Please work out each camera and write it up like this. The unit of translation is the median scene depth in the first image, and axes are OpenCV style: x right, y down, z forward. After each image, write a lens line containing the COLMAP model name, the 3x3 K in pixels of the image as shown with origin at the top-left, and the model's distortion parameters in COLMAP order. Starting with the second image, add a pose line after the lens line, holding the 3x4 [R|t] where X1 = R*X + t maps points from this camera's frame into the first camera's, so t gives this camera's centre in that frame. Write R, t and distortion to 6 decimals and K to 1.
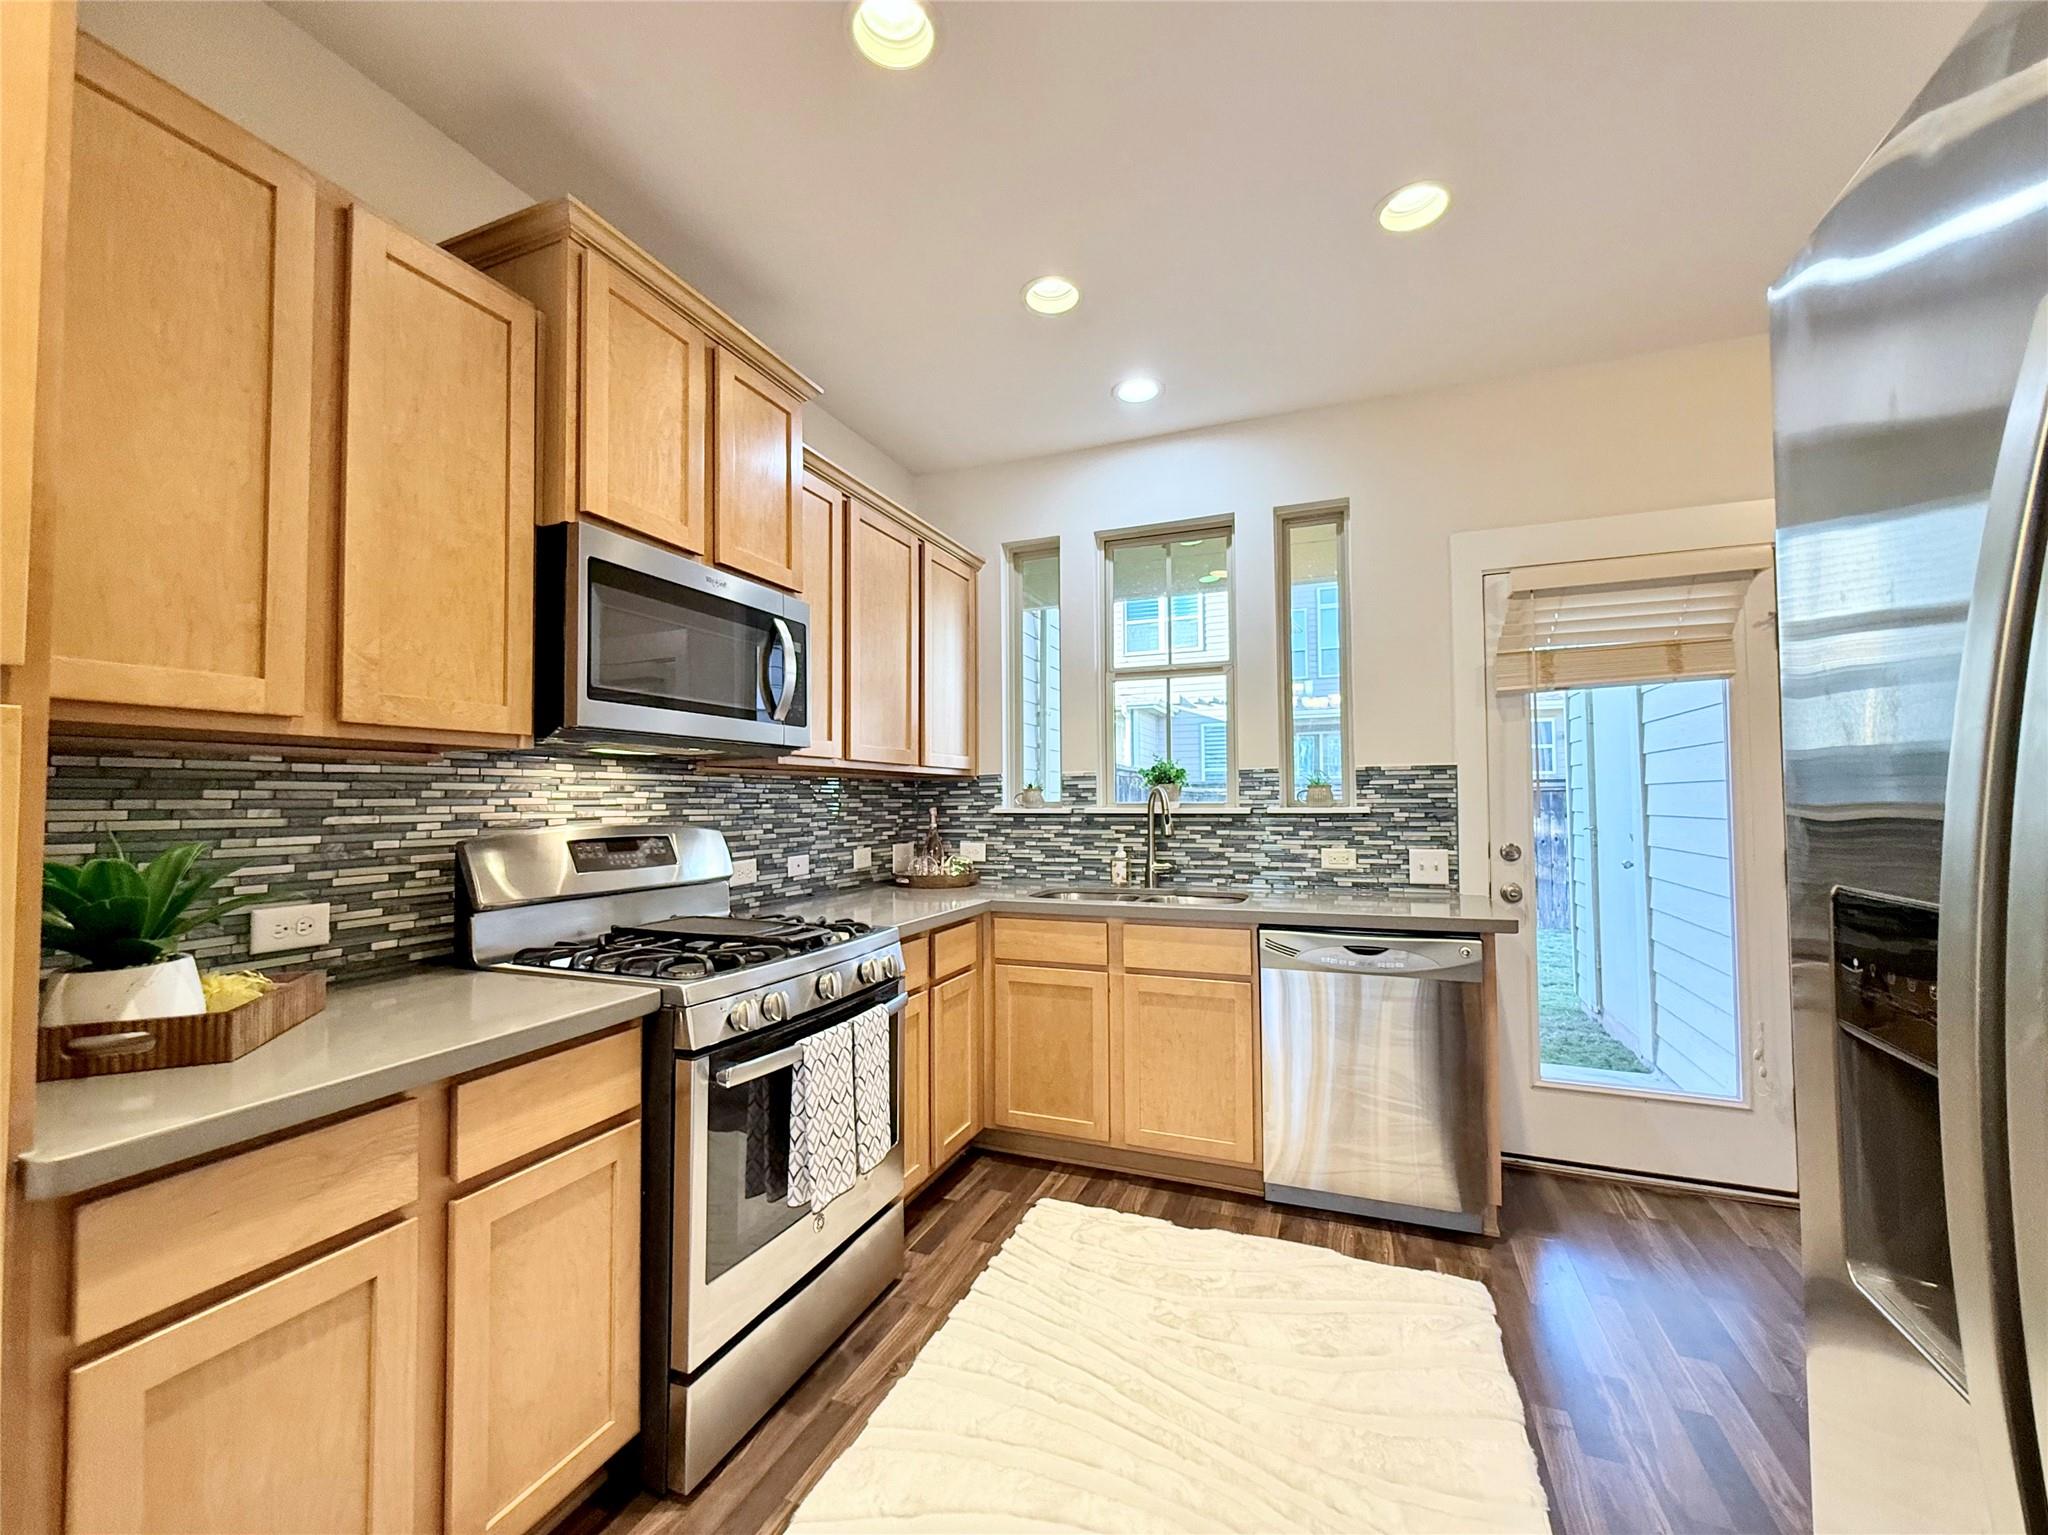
lens RADIAL K [[818.9, 0, 1019.1], [0, 818.9, 769.9], [0, 0, 1]] dist [-0.000393, 0.000473]
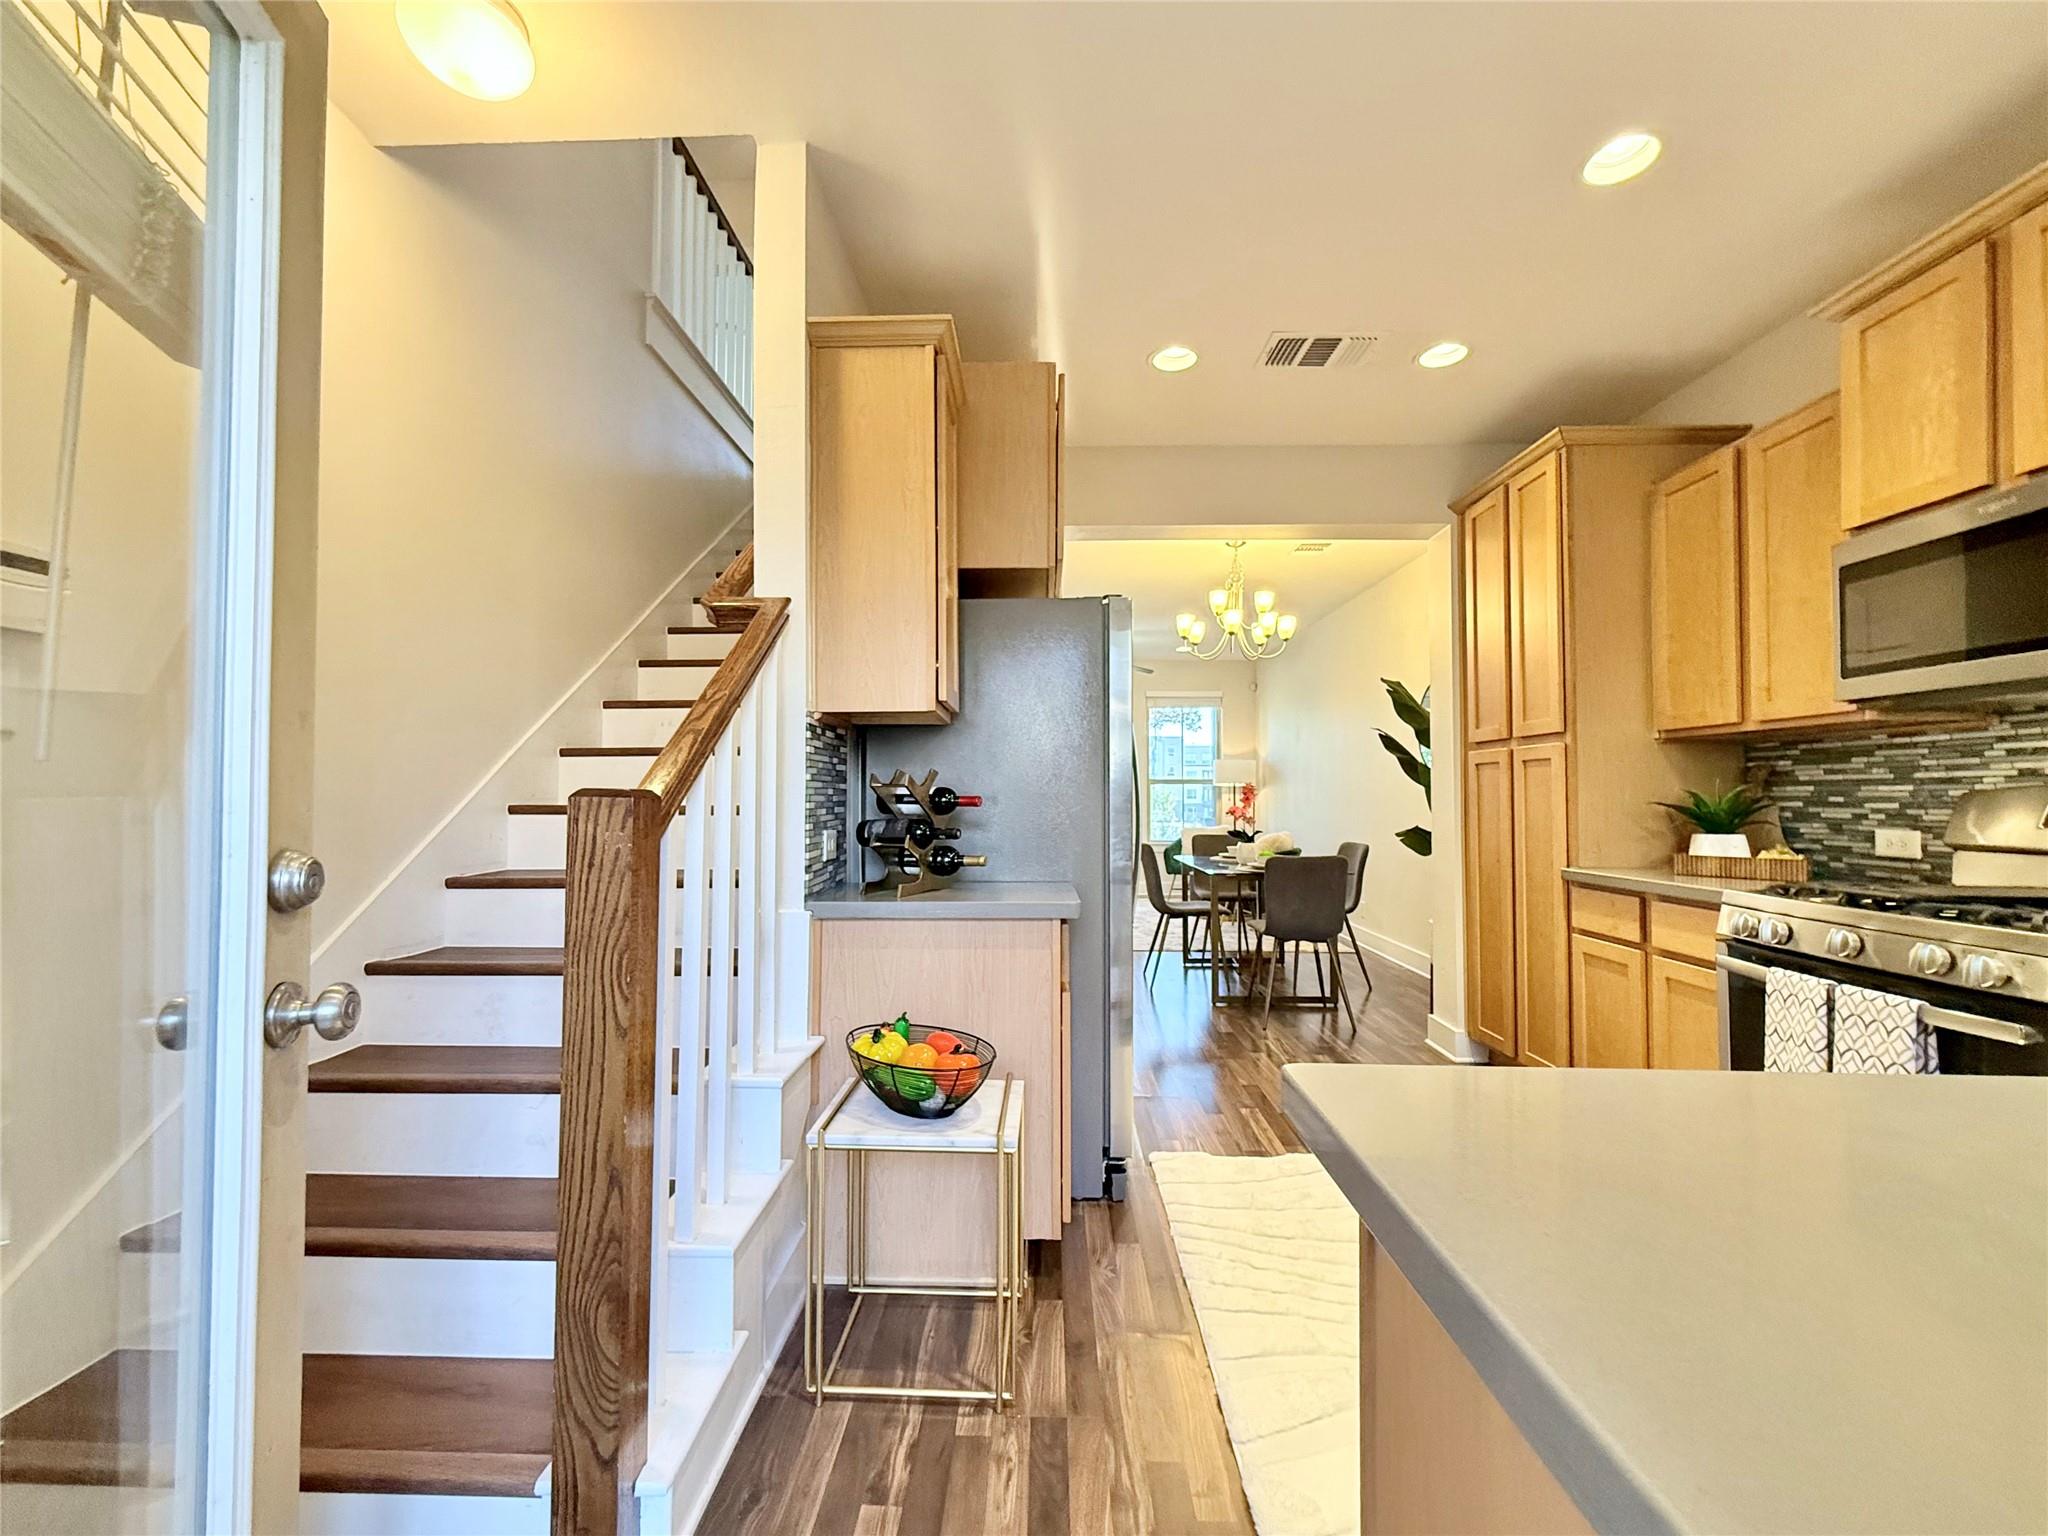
lens RADIAL K [[834.0, 0, 1019.8], [0, 834.0, 770.7], [0, 0, 1]] dist [-0.000815, 0.000497]
pose [[-0.937101, -0.004541, -0.349030, 0.662966], [0.018643, 0.997837, -0.063036, 0.066352], [0.348561, -0.065578, -0.934989, 1.029517]]
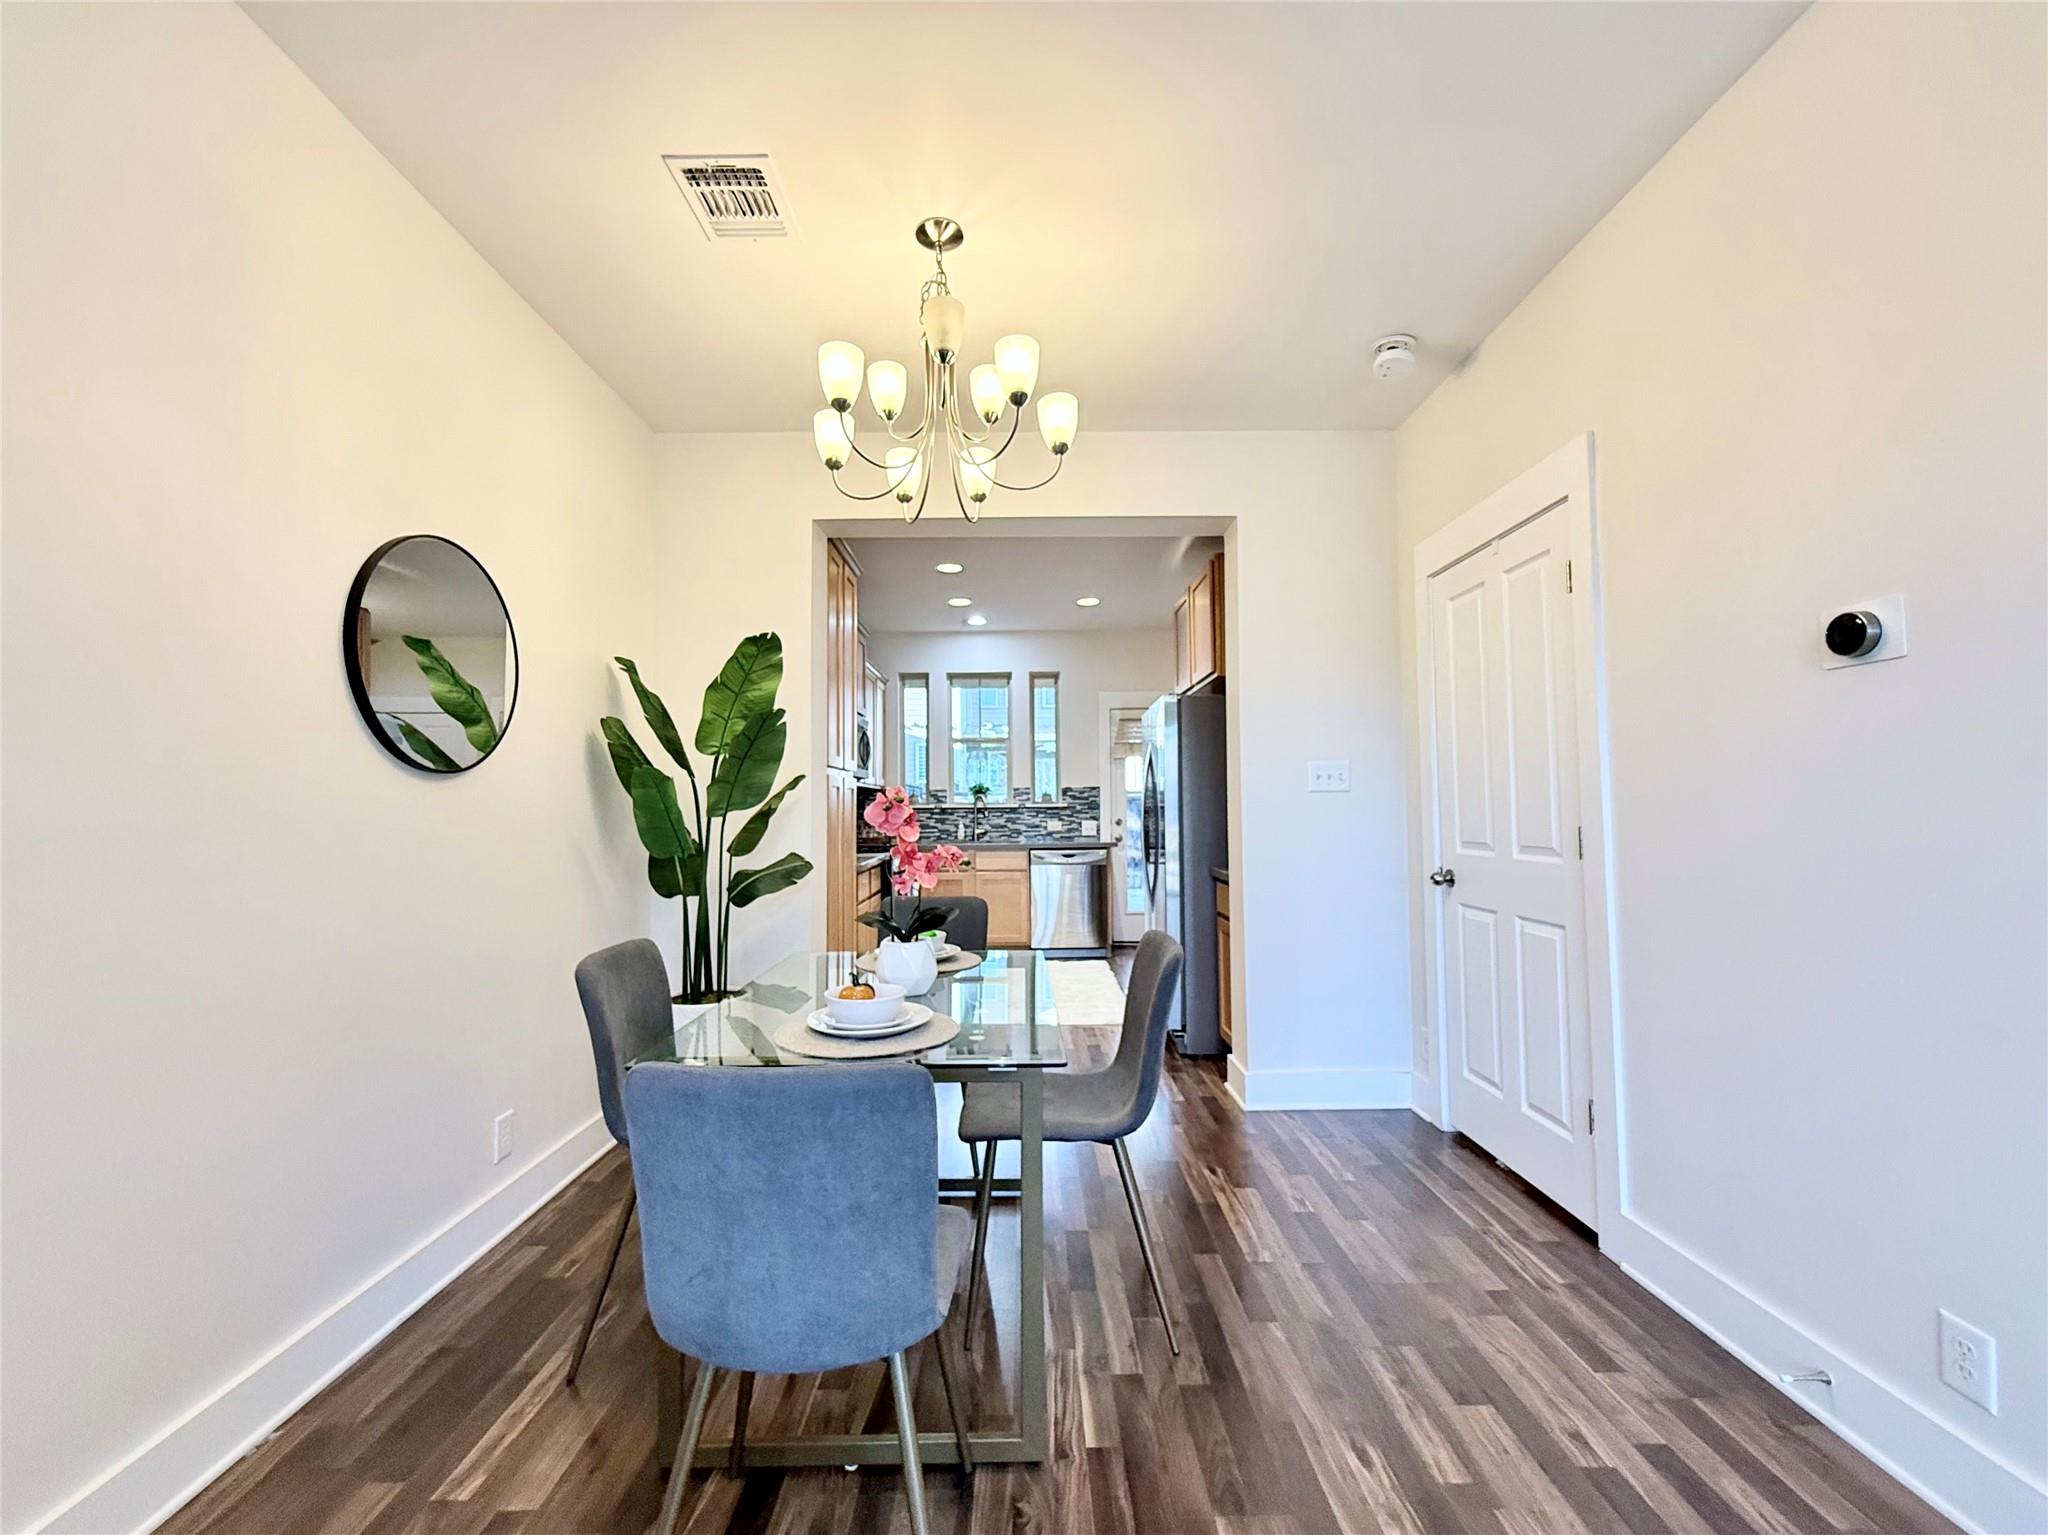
lens RADIAL K [[834.0, 0, 1019.8], [0, 834.0, 770.2], [0, 0, 1]] dist [-0.000815, 0.000497]
pose [[0.926539, 0.014990, 0.375899, -0.647994], [-0.011036, 0.999859, -0.012670, -0.021526], [-0.376036, 0.007591, 0.926574, -1.265291]]
